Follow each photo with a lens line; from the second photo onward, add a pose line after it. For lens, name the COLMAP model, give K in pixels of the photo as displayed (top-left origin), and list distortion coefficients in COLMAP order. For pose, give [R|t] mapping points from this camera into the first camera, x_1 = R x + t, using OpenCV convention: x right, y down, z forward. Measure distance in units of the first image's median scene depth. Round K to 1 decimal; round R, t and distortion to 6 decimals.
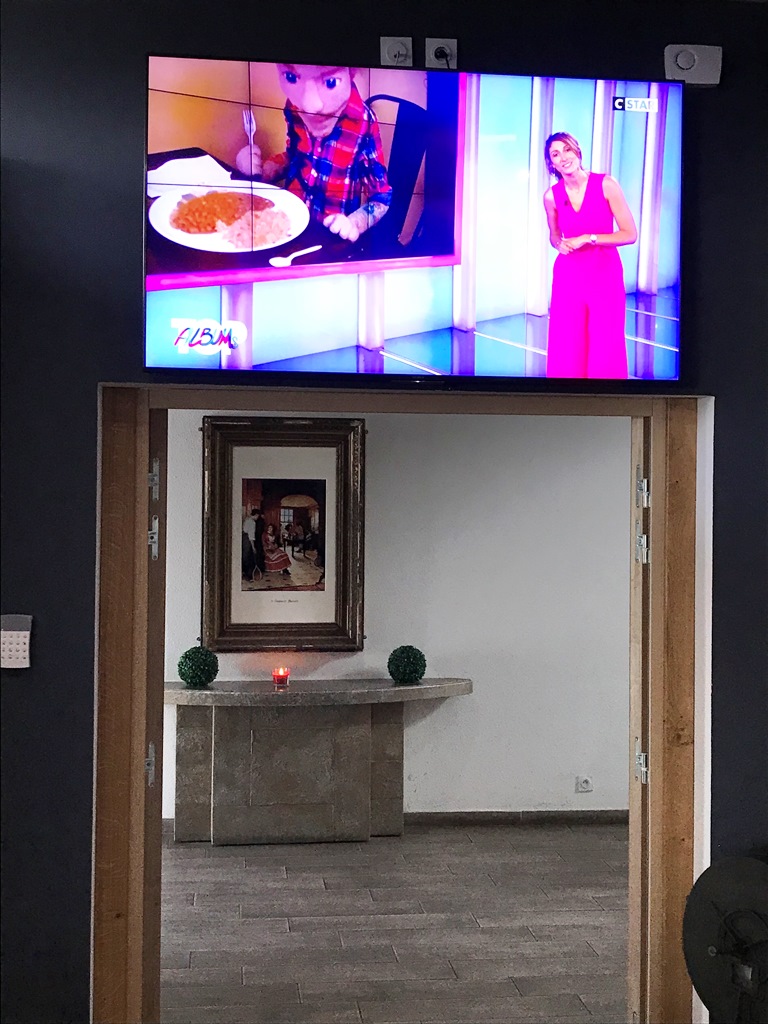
lens RADIAL K [[1471.2, 0, 386.4], [0, 1471.2, 507.8], [0, 0, 1]] dist [0.171976, 0.000000]
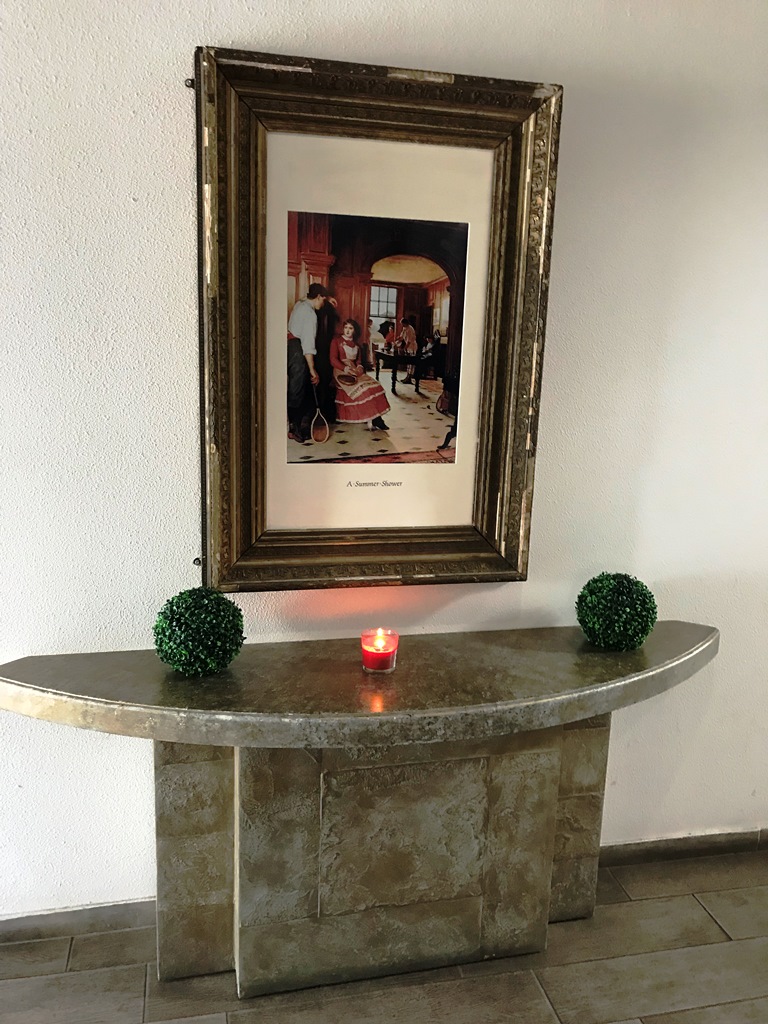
lens RADIAL K [[840.8, 0, 387.5], [0, 840.8, 521.2], [0, 0, 1]] dist [0.022638, -0.032402]
pose [[0.994717, 0.000599, 0.102656, -0.093823], [-0.021107, 0.979812, 0.198806, 0.020214], [-0.100464, -0.199922, 0.974648, 0.728709]]
